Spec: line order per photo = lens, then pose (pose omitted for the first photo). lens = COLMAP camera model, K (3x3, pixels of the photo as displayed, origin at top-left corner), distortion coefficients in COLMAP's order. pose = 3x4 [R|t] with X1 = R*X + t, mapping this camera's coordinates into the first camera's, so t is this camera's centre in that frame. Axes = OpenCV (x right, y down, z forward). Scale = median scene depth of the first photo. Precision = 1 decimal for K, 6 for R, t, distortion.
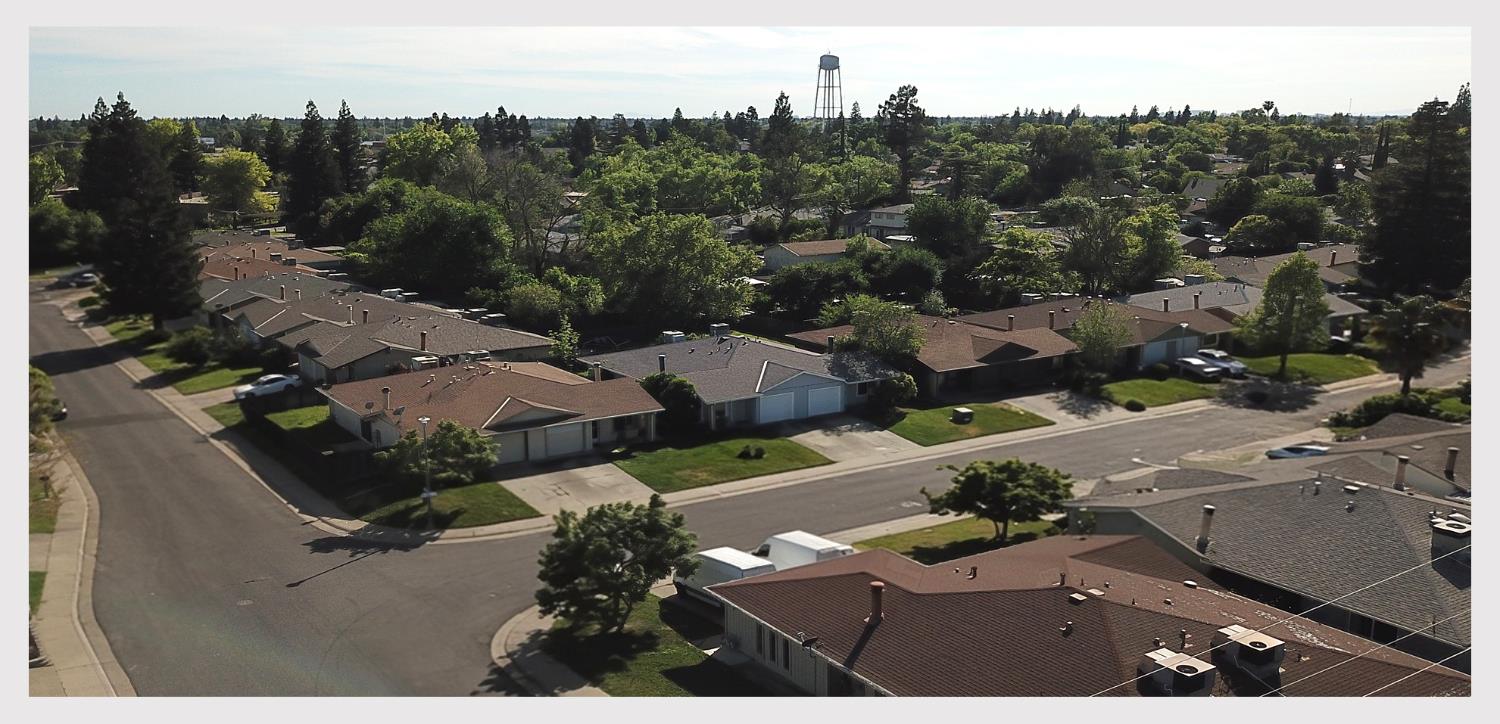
lens RADIAL K [[1519.2, 0, 726.2], [0, 1519.2, 361.9], [0, 0, 1]] dist [-0.011006, -0.001912]
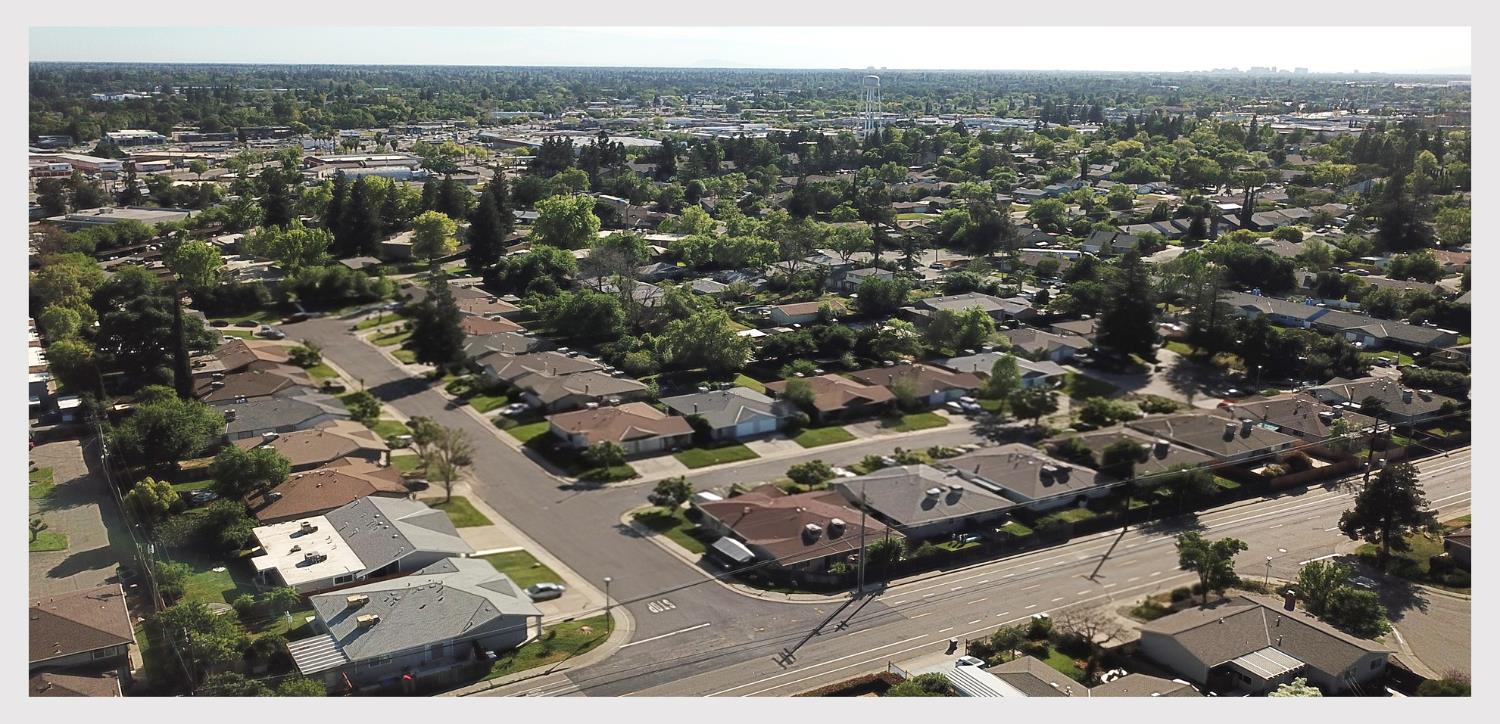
lens RADIAL K [[1316.2, 0, 750.0], [0, 1316.2, 362.0], [0, 0, 1]] dist [0.076527, 0.001039]
pose [[0.999419, 0.017506, -0.029253, 0.095315], [-0.016438, 0.999203, 0.036365, -0.140377], [0.029866, -0.035863, 0.998910, -0.962999]]
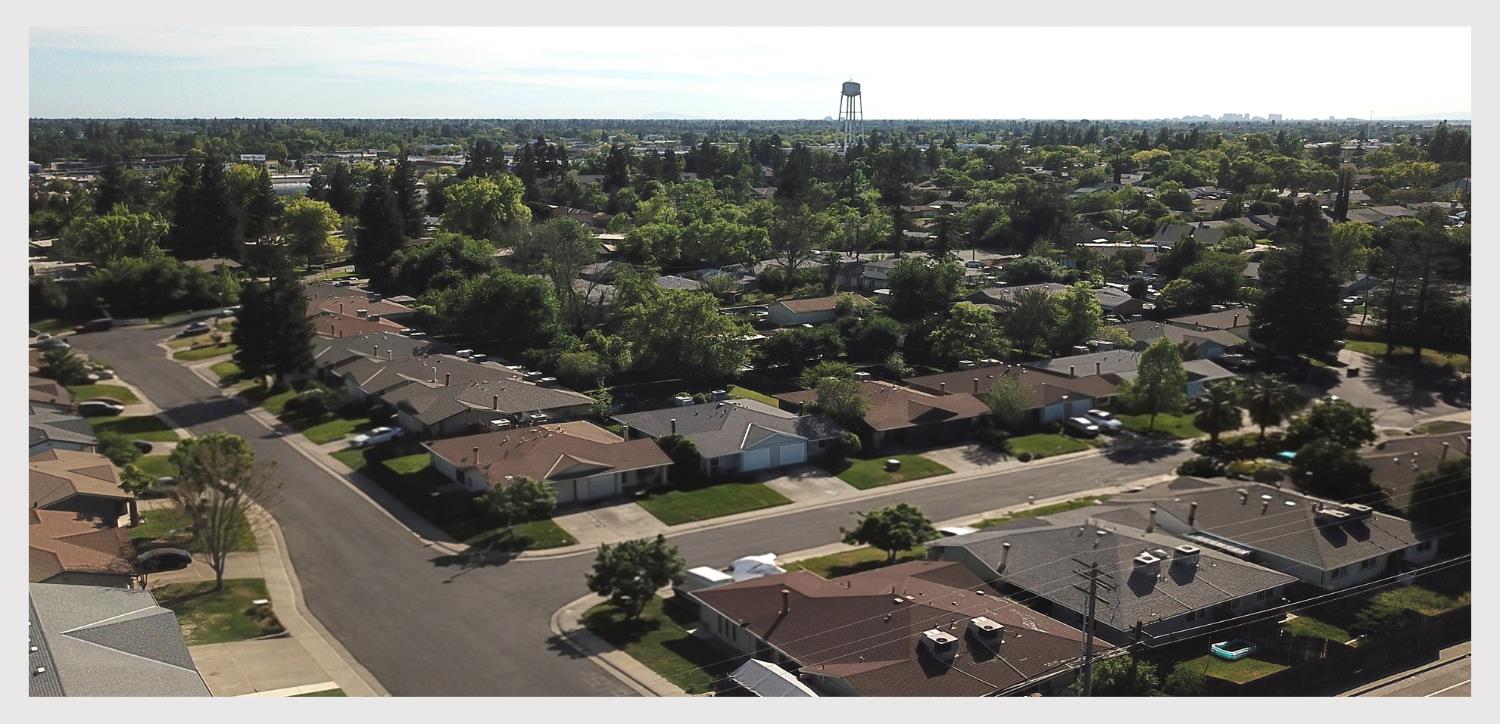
lens RADIAL K [[1470.2, 0, 750.0], [0, 1470.2, 362.0], [0, 0, 1]] dist [0.014385, -0.001039]
pose [[0.999974, 0.006652, -0.002902, 0.030191], [-0.006662, 0.999971, -0.003702, -0.052102], [0.002877, 0.003721, 0.999989, -0.323726]]
